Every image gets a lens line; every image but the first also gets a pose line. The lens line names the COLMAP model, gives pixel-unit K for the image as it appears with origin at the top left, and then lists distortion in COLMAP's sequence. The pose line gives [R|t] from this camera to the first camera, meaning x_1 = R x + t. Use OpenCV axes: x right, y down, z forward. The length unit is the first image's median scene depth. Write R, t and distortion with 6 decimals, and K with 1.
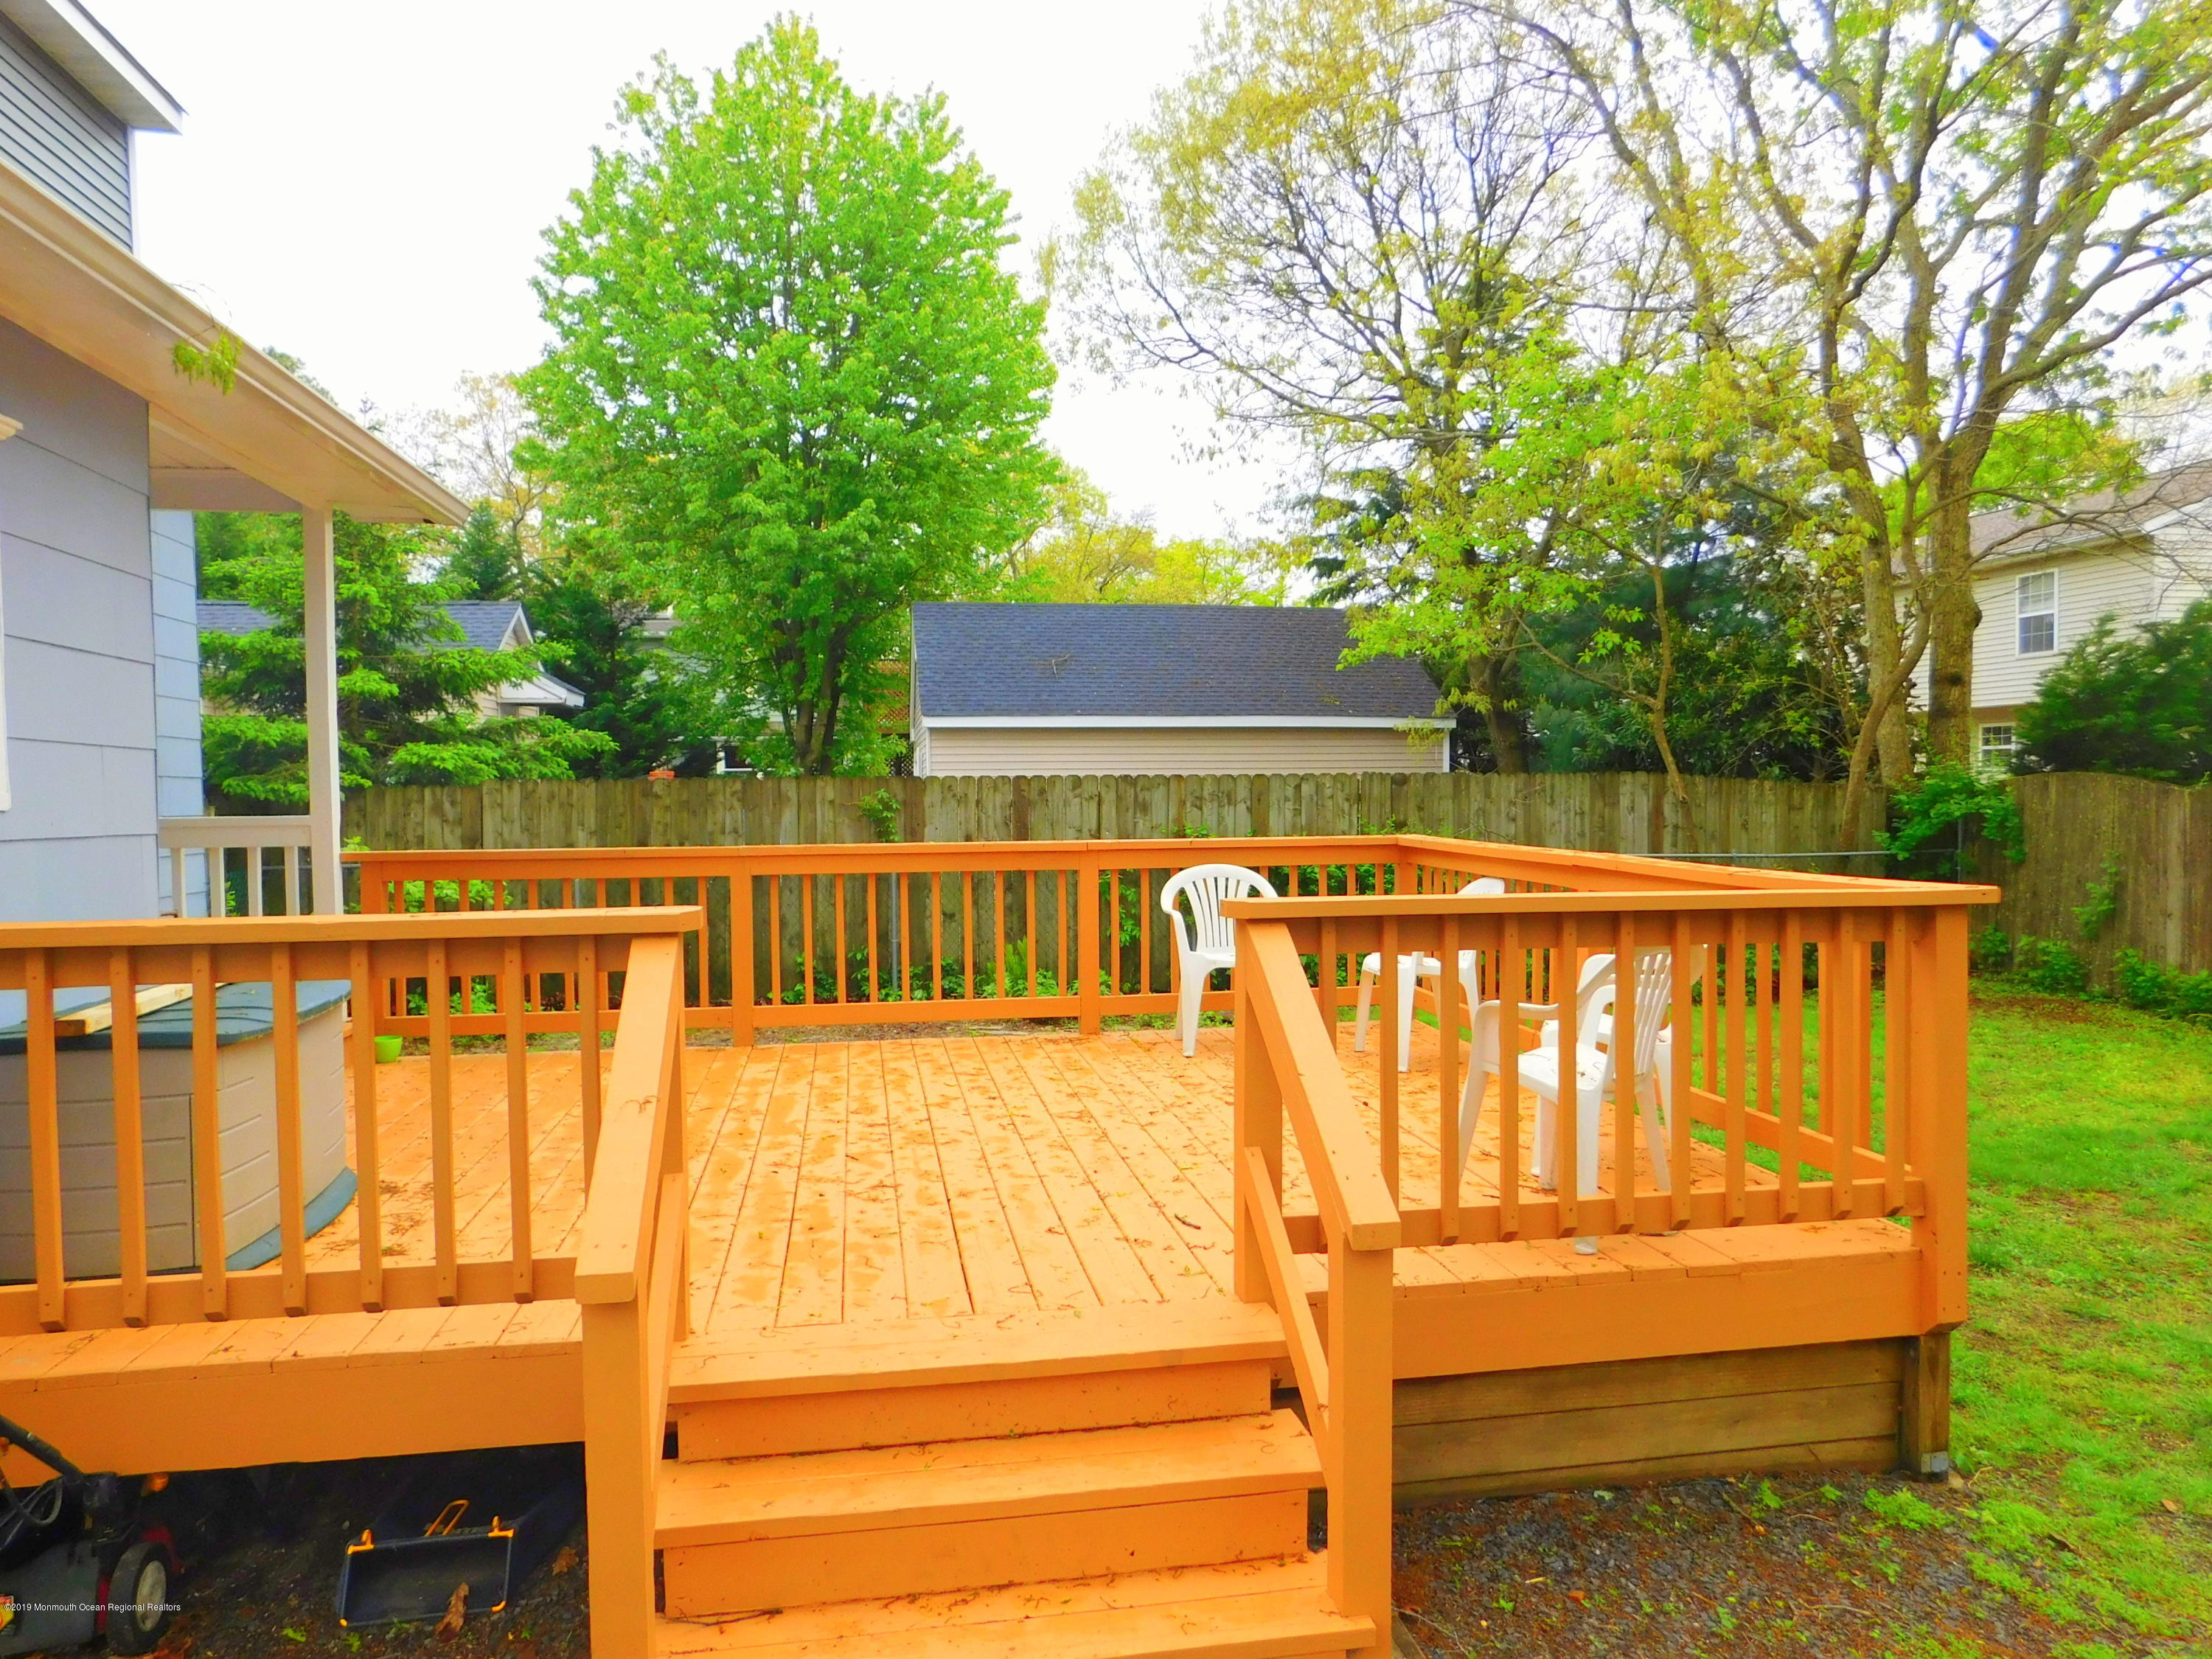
lens RADIAL K [[1493.1, 0, 1114.8], [0, 1493.1, 822.8], [0, 0, 1]] dist [-0.043810, 0.041342]
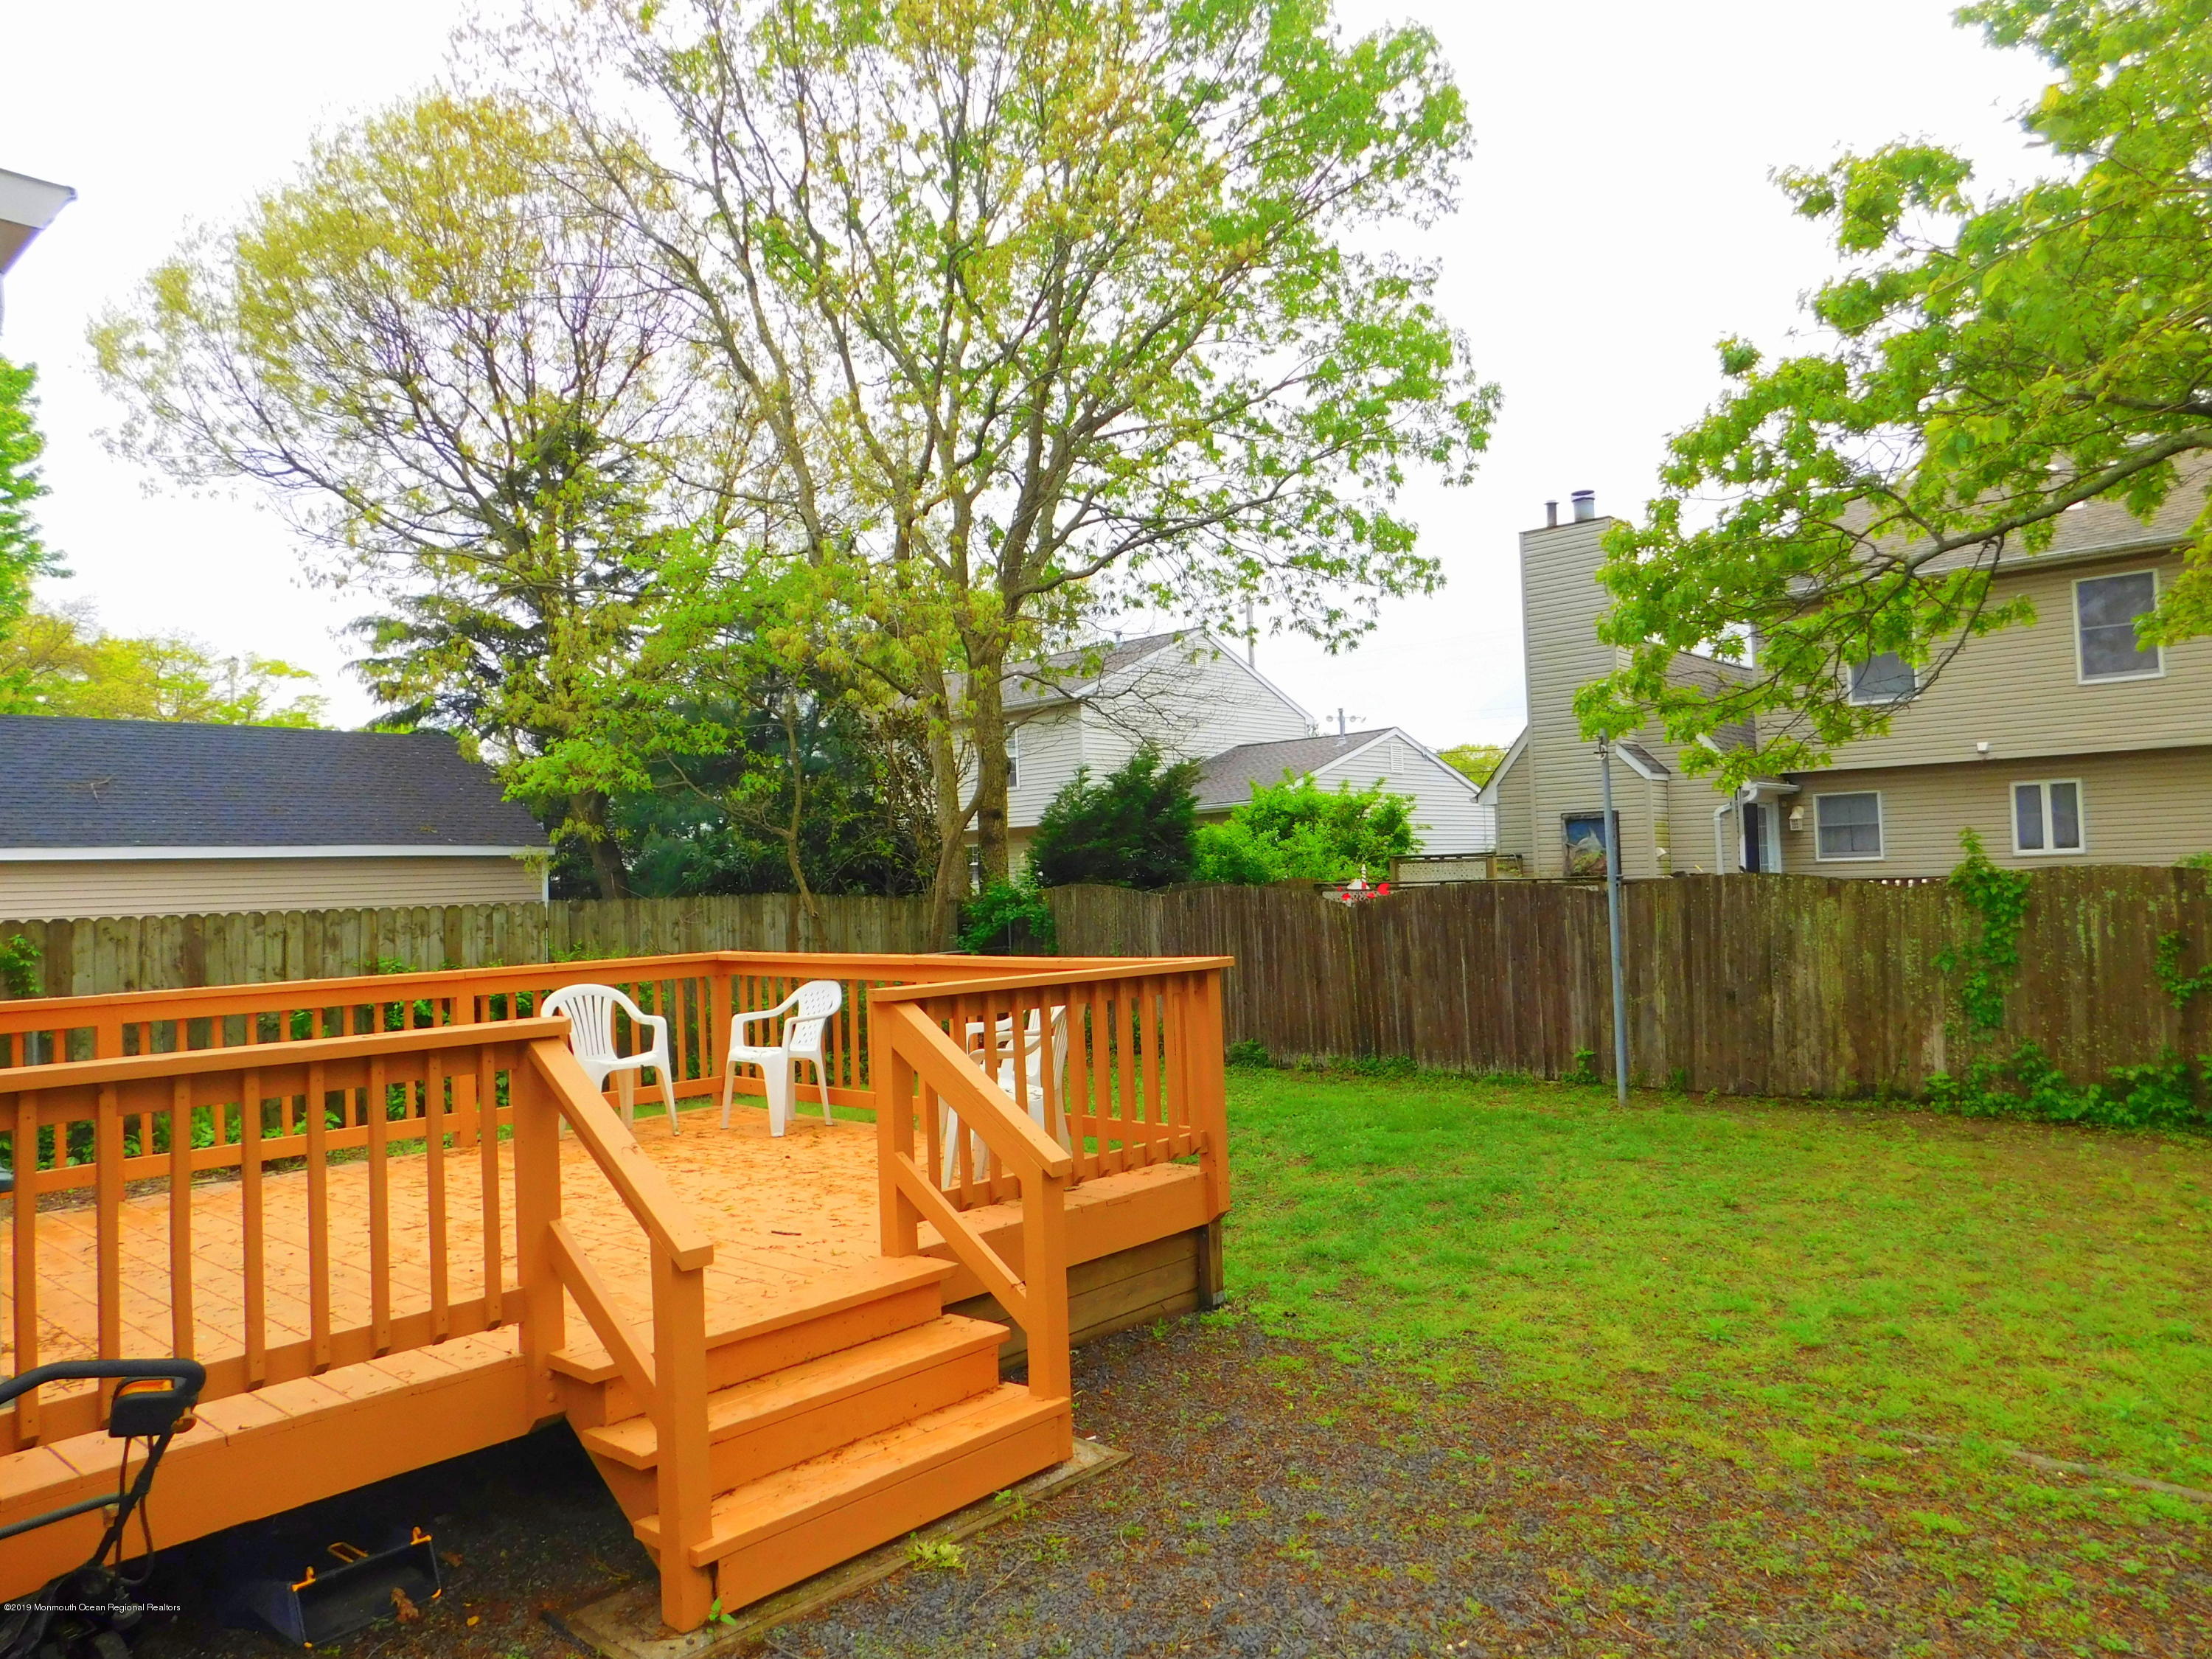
lens RADIAL K [[1493.1, 0, 1114.8], [0, 1493.1, 822.8], [0, 0, 1]] dist [-0.043810, 0.041342]
pose [[0.782167, 0.002672, 0.623063, -0.328547], [0.047035, 0.996884, -0.063321, -0.004934], [-0.621291, 0.078833, 0.779605, -0.165459]]
